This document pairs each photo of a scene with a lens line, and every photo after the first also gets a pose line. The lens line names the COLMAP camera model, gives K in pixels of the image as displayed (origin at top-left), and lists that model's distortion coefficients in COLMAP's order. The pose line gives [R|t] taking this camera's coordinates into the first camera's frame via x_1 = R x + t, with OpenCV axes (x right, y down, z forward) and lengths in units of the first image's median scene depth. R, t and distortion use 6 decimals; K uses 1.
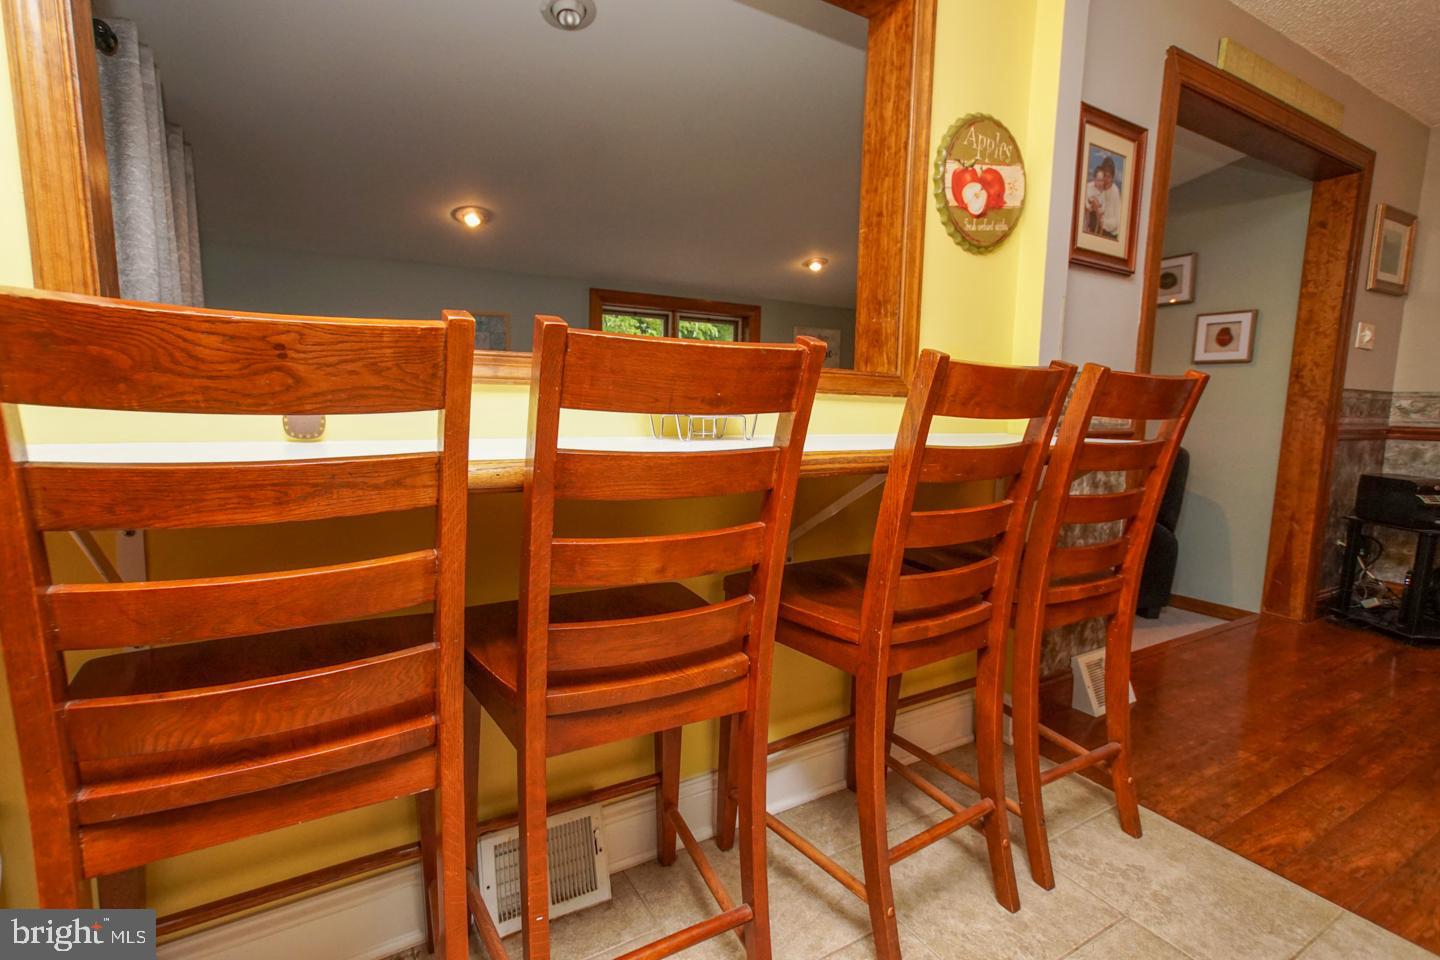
lens RADIAL K [[674.4, 0, 695.7], [0, 674.4, 483.4], [0, 0, 1]] dist [-0.020554, 0.025274]
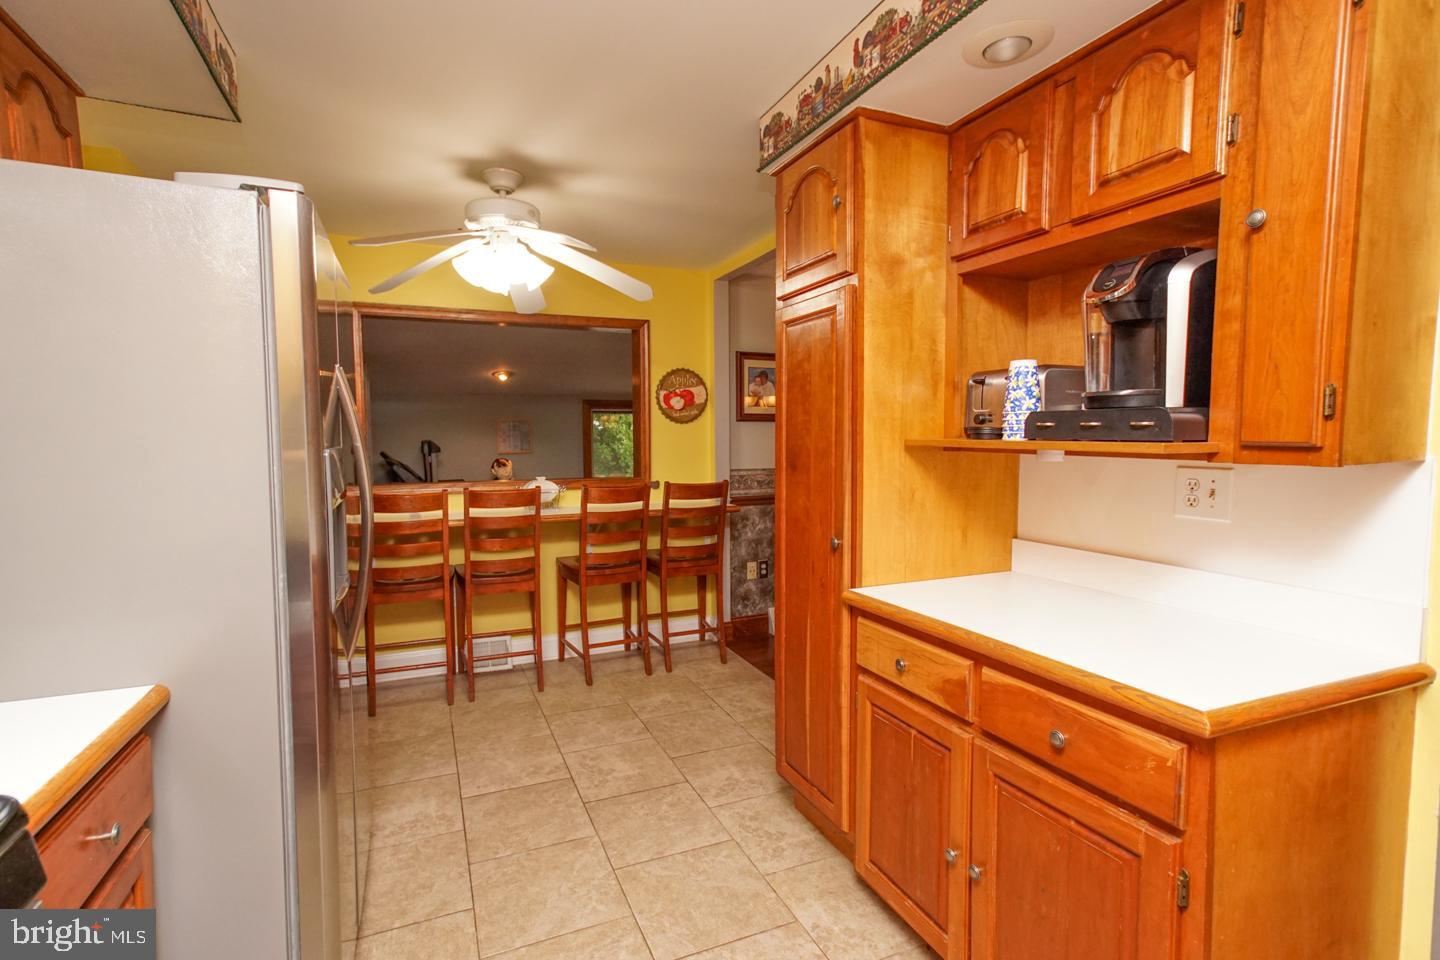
lens RADIAL K [[674.4, 0, 695.7], [0, 674.4, 483.4], [0, 0, 1]] dist [-0.020554, 0.025274]
pose [[0.990720, -0.014062, -0.135189, 0.822218], [0.007308, 0.998706, -0.050326, -0.016990], [0.135722, 0.048871, 0.989541, -1.389535]]
